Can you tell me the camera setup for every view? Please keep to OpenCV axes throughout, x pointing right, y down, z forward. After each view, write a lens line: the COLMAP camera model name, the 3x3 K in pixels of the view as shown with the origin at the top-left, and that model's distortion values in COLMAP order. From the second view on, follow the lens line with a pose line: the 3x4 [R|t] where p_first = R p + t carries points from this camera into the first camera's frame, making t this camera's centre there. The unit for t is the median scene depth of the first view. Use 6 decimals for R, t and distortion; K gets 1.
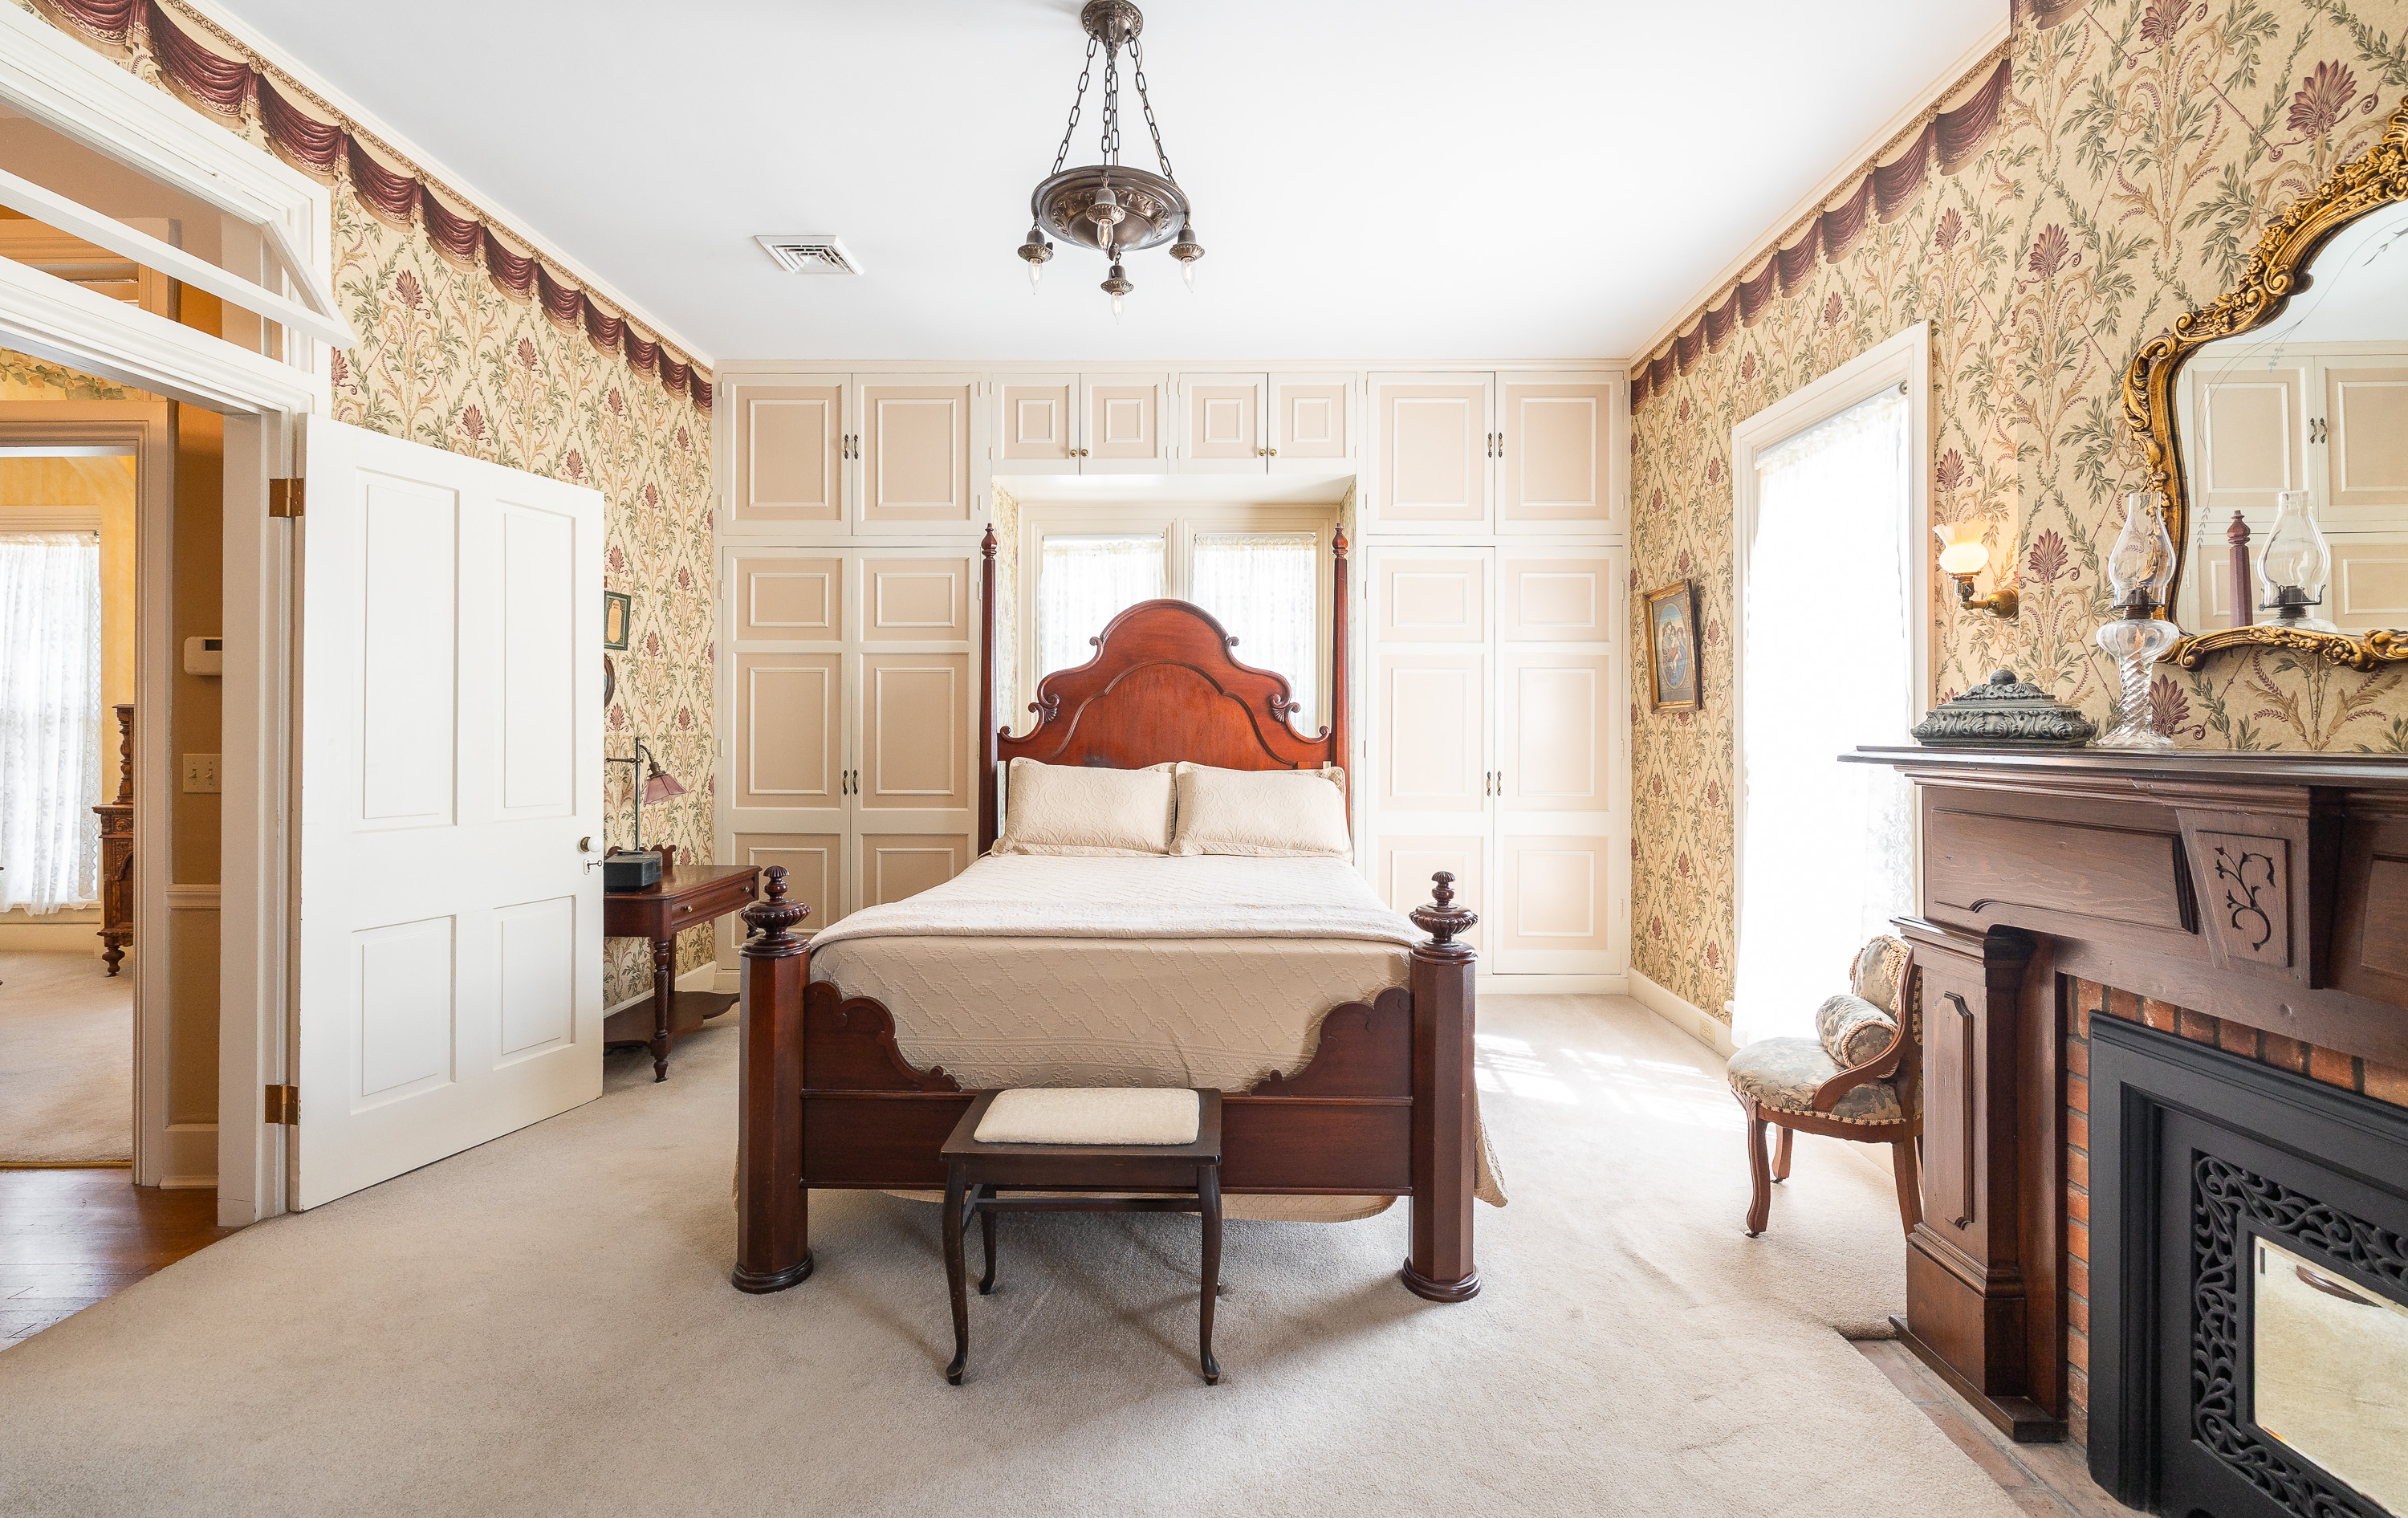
lens RADIAL K [[1017.5, 0, 1204.5], [0, 1017.5, 722.0], [0, 0, 1]] dist [0.001042, 0.000108]
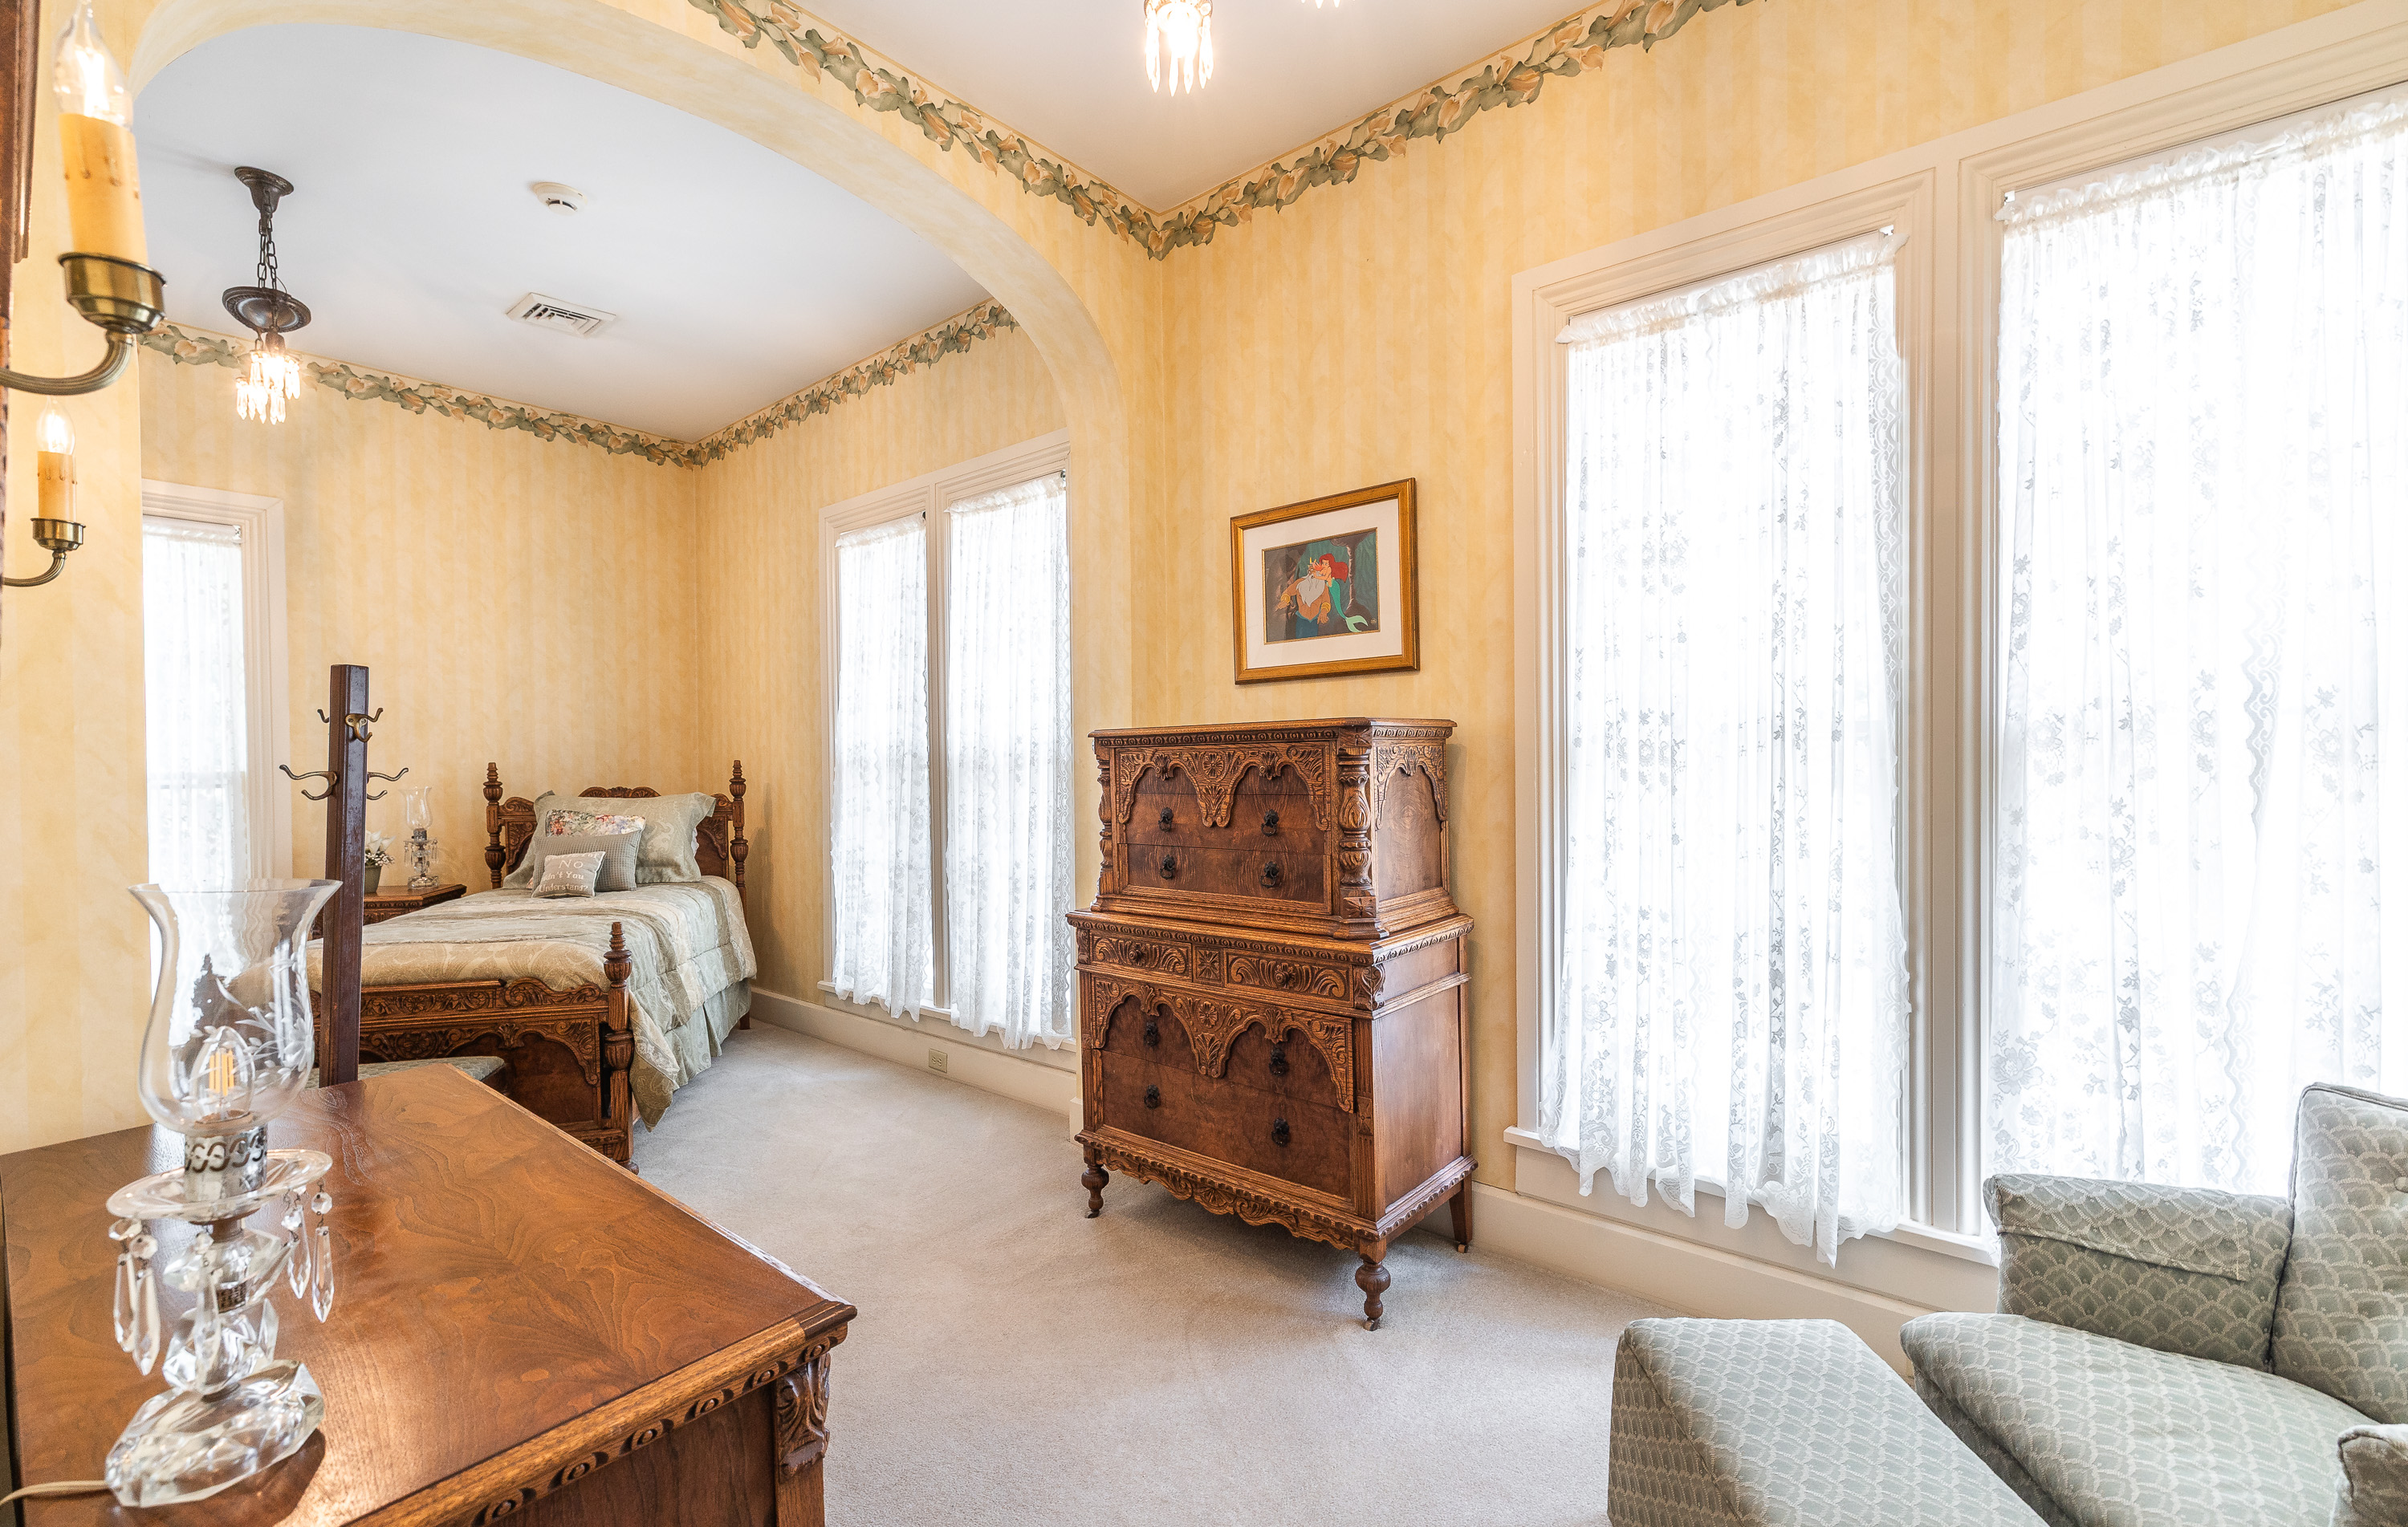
lens RADIAL K [[1017.3, 0, 1204.8], [0, 1017.3, 772.1], [0, 0, 1]] dist [0.001042, 0.000108]
pose [[0.773299, -0.005089, -0.634021, -0.609508], [0.012436, 0.999897, 0.007141, 0.001901], [0.633920, -0.013407, 0.773283, 0.555149]]
